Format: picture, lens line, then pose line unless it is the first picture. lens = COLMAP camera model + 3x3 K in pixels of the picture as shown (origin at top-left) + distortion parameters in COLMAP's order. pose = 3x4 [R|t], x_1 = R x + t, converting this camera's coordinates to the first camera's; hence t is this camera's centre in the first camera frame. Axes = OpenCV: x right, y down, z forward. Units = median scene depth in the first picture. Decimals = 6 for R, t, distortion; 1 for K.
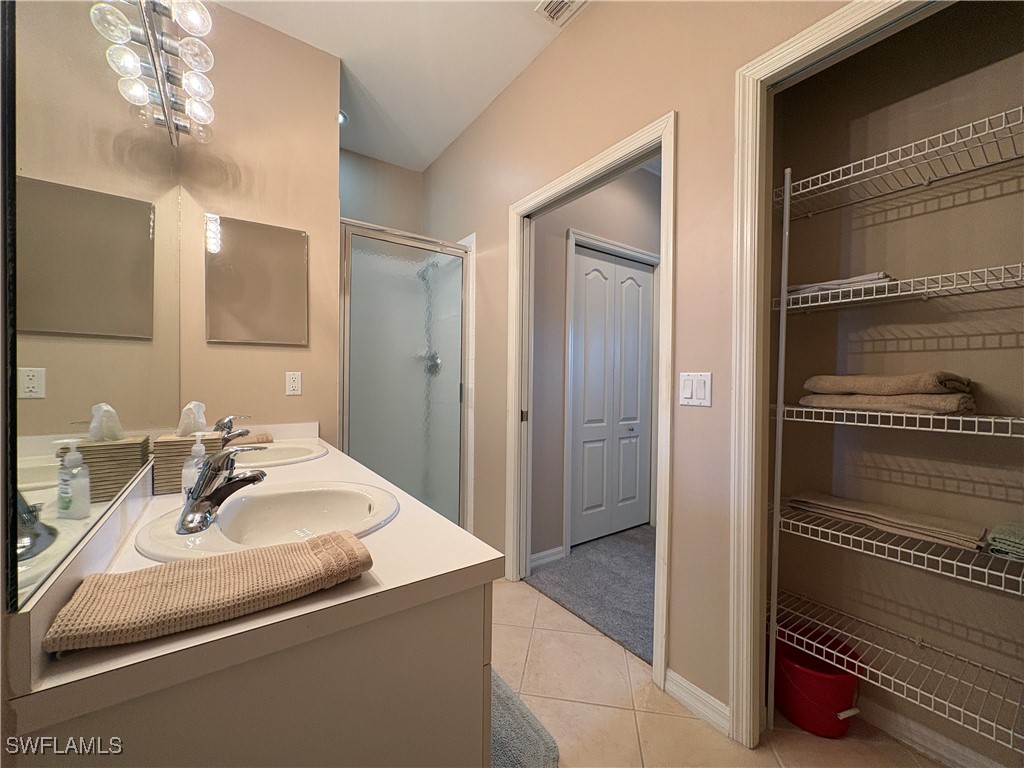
lens RADIAL K [[410.1, 0, 518.2], [0, 410.1, 383.4], [0, 0, 1]] dist [-0.002605, 0.000663]
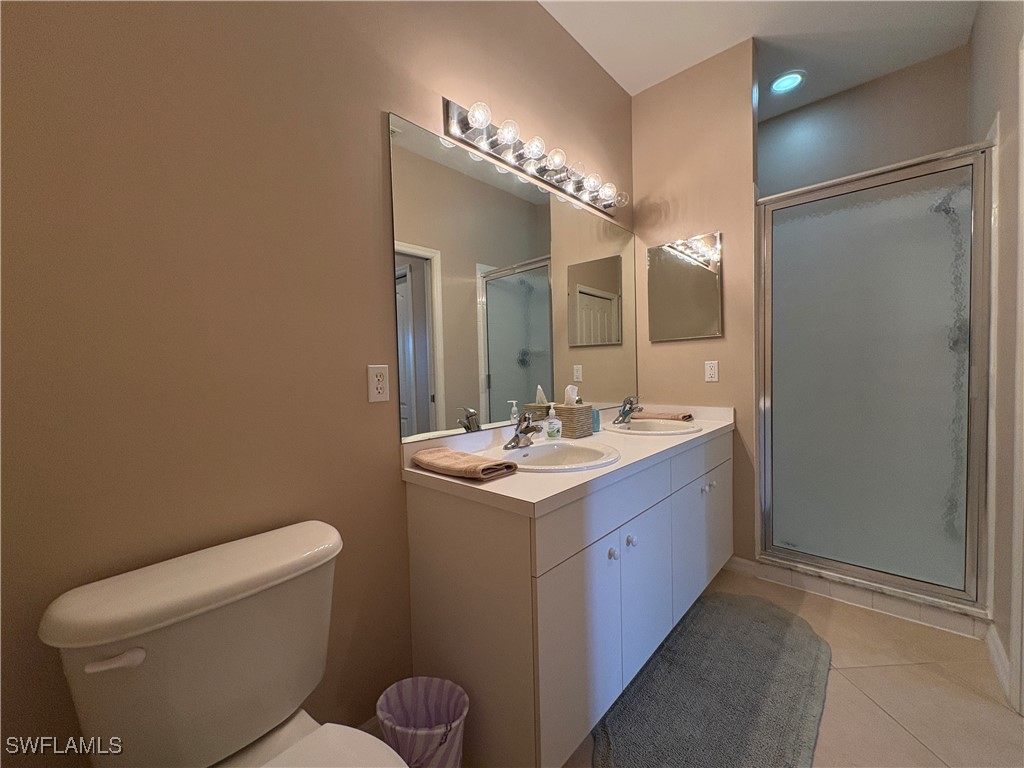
lens RADIAL K [[410.1, 0, 515.3], [0, 410.1, 393.7], [0, 0, 1]] dist [-0.002605, 0.000663]
pose [[0.197487, 0.041422, -0.979430, 0.506702], [0.019682, 0.998738, 0.046207, -0.001707], [0.980108, -0.028402, 0.196423, 0.274845]]
